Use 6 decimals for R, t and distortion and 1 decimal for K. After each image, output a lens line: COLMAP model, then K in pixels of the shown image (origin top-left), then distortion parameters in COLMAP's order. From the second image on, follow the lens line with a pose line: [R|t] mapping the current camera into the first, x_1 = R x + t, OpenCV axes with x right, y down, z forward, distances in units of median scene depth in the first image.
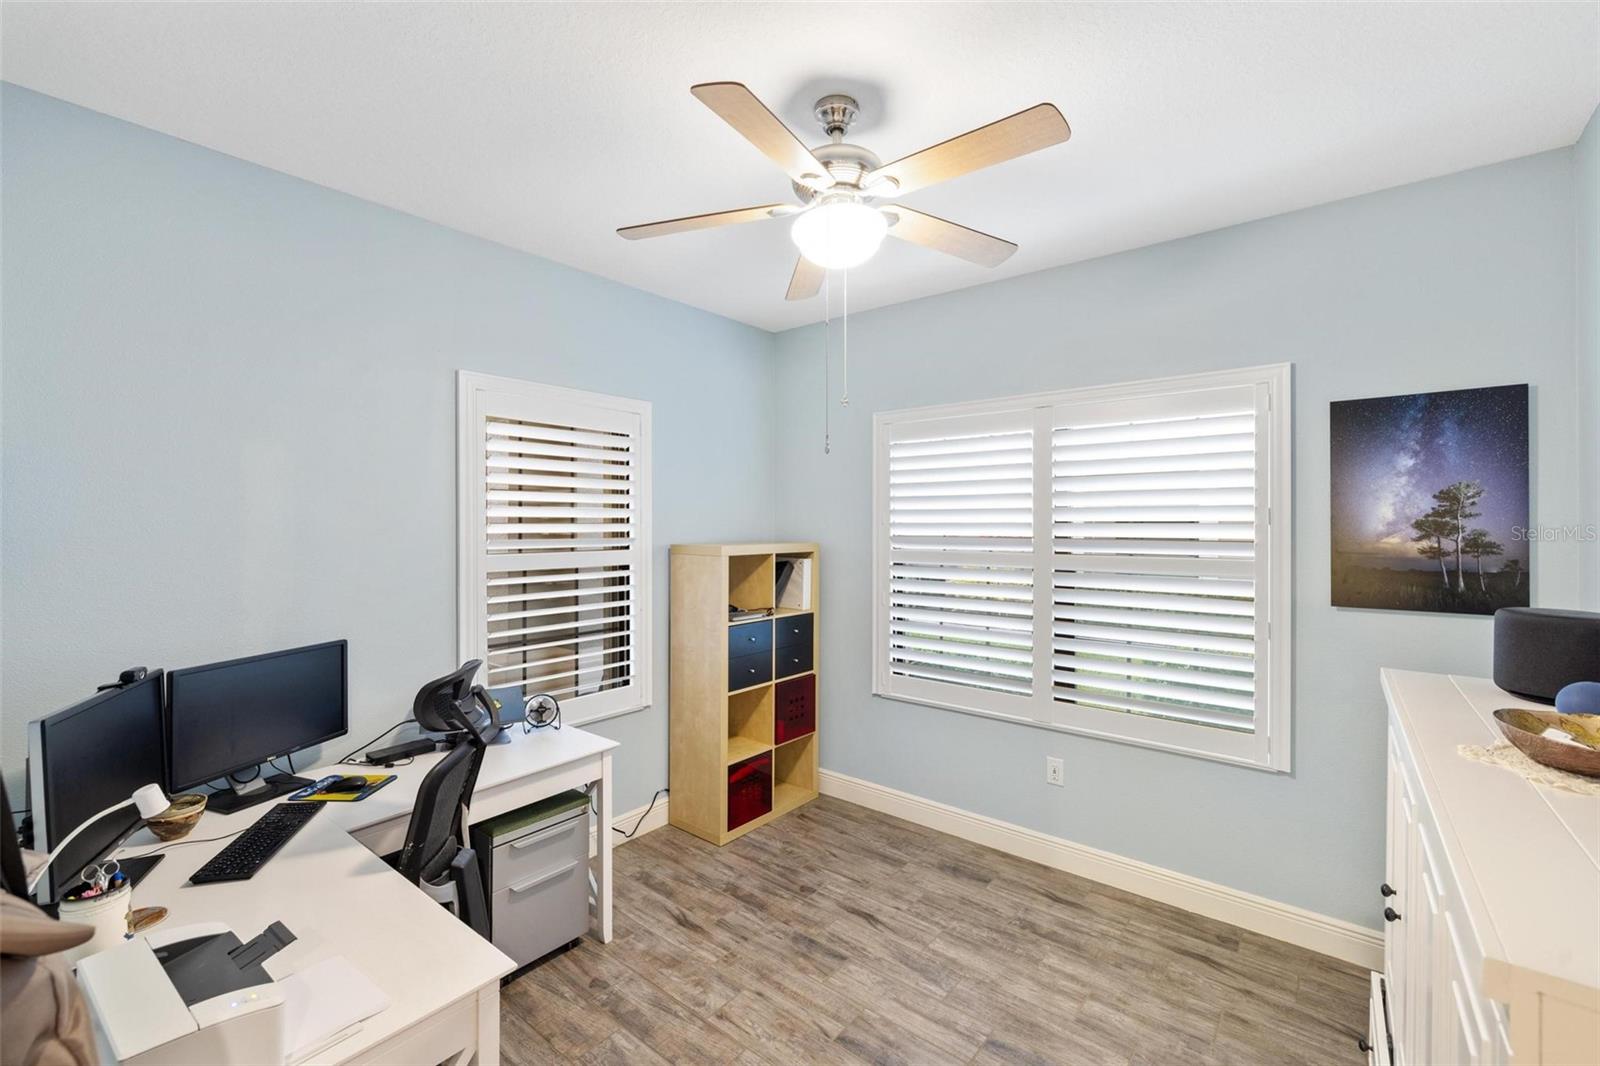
lens RADIAL K [[671.7, 0, 800.2], [0, 671.7, 520.1], [0, 0, 1]] dist [0.000526, 0.000008]
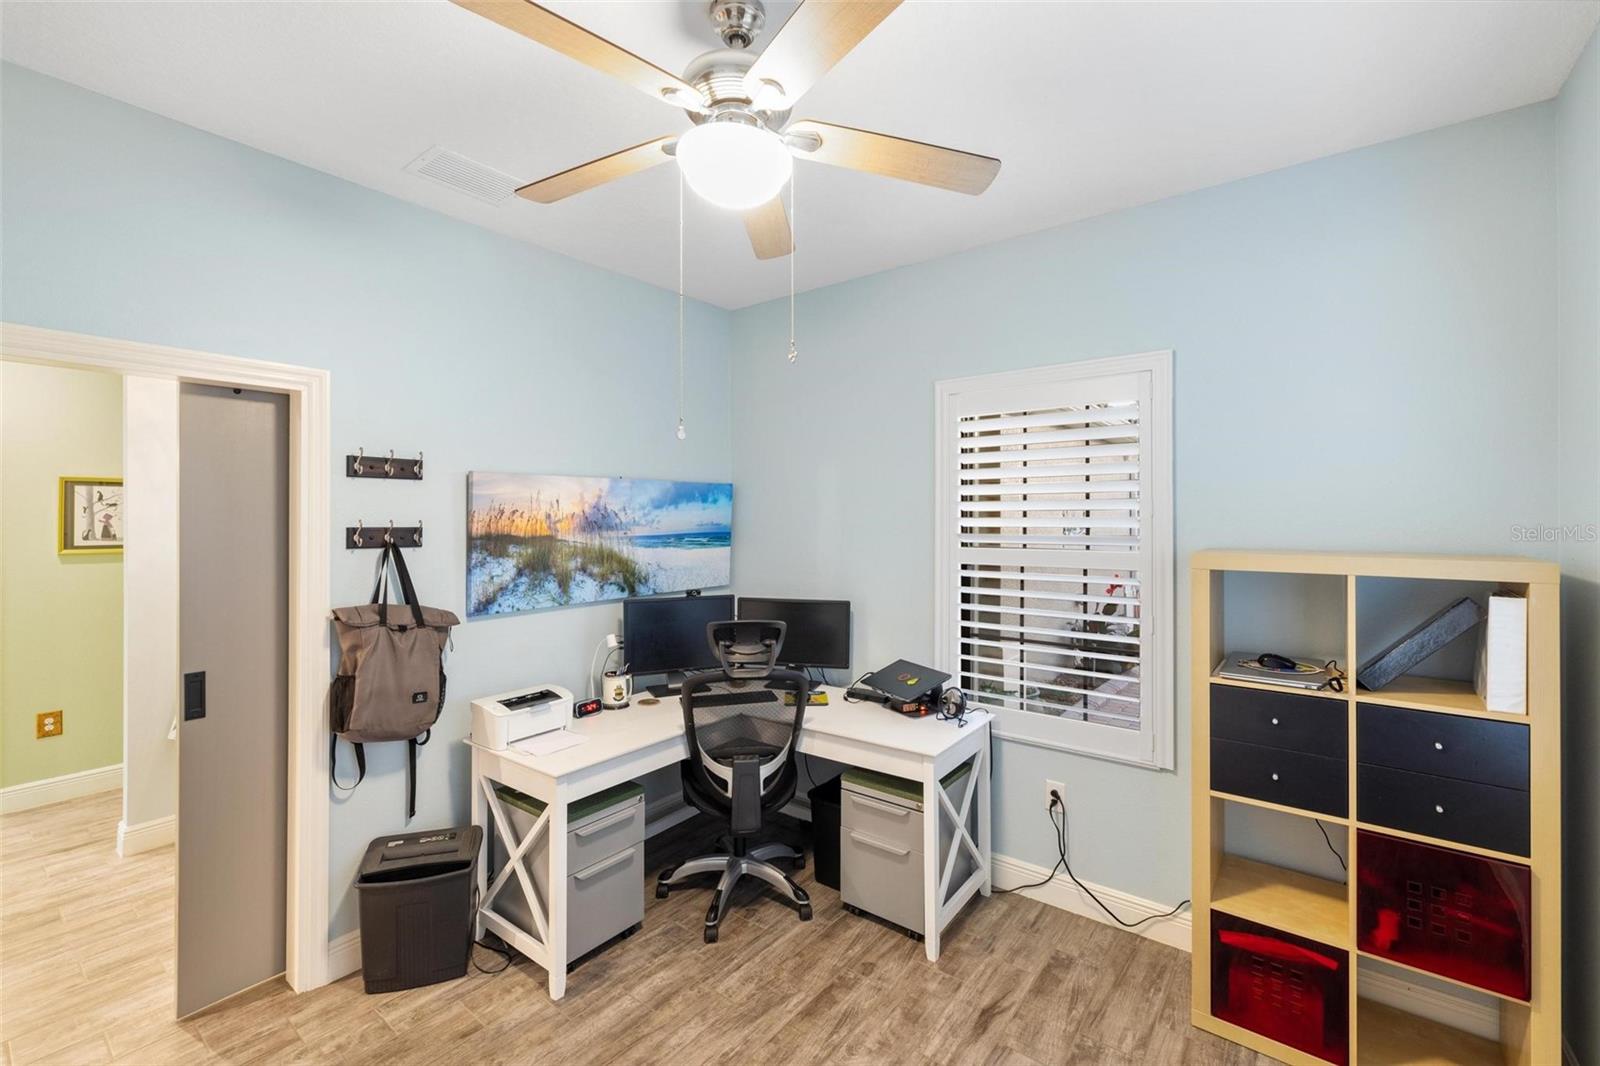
lens RADIAL K [[671.7, 0, 800.2], [0, 671.7, 520.1], [0, 0, 1]] dist [0.000526, 0.000008]
pose [[0.030041, -0.002199, -0.999546, 0.502670], [0.004783, 0.999986, -0.002056, 0.008478], [0.999537, -0.004720, 0.030051, 0.609748]]
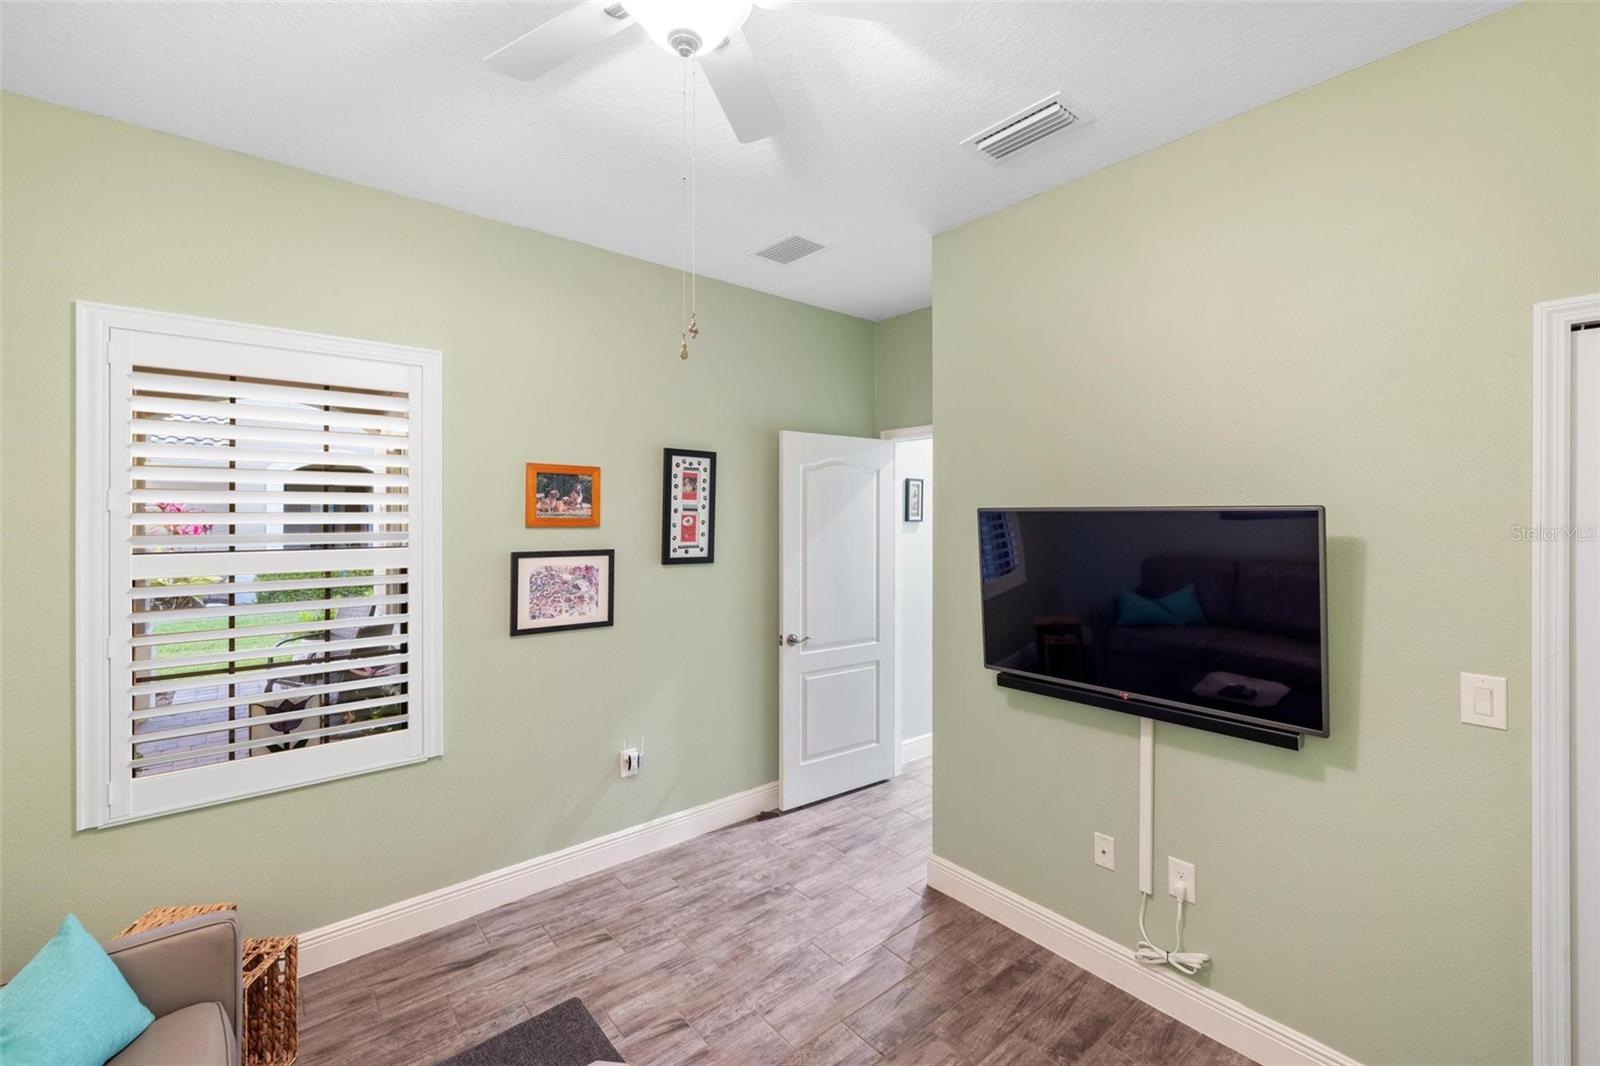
lens RADIAL K [[671.7, 0, 800.2], [0, 671.7, 520.1], [0, 0, 1]] dist [0.000526, 0.000008]
pose [[0.979311, -0.003515, -0.202331, 0.332049], [0.006284, 0.999895, 0.013044, 0.006634], [0.202264, -0.014046, 0.979230, 0.367626]]
